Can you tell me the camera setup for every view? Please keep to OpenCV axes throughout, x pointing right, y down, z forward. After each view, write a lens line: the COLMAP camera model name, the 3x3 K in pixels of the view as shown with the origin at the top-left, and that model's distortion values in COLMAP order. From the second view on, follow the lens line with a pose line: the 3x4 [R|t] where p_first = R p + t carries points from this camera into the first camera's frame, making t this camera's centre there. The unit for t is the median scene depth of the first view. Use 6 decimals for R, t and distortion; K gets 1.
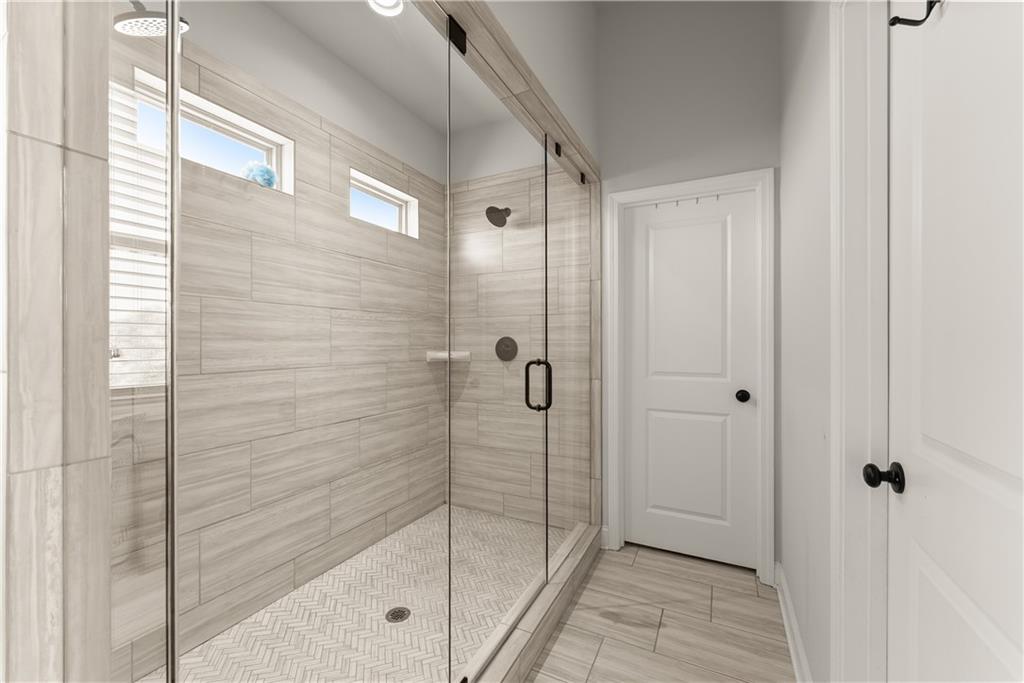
lens RADIAL K [[413.4, 0, 508.4], [0, 413.4, 343.4], [0, 0, 1]] dist [-0.003901, 0.000301]
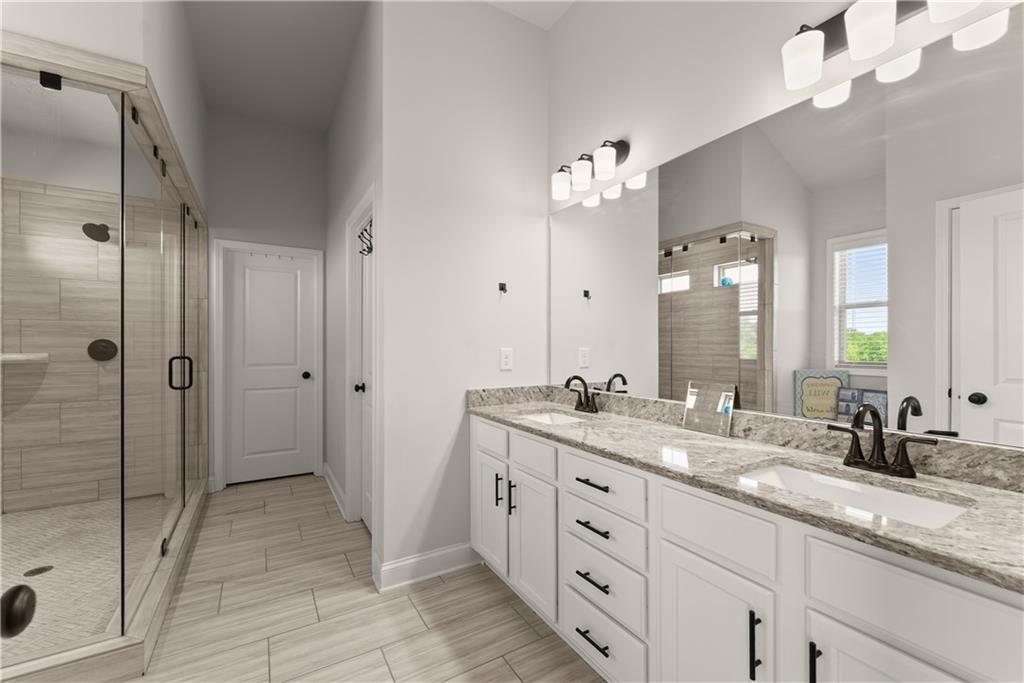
lens RADIAL K [[413.4, 0, 511.0], [0, 413.4, 344.6], [0, 0, 1]] dist [-0.003901, 0.000301]
pose [[0.524614, 0.003328, 0.851334, -0.472314], [0.000879, 0.999990, -0.004451, 0.005563], [-0.851340, 0.003084, 0.524606, -0.662655]]
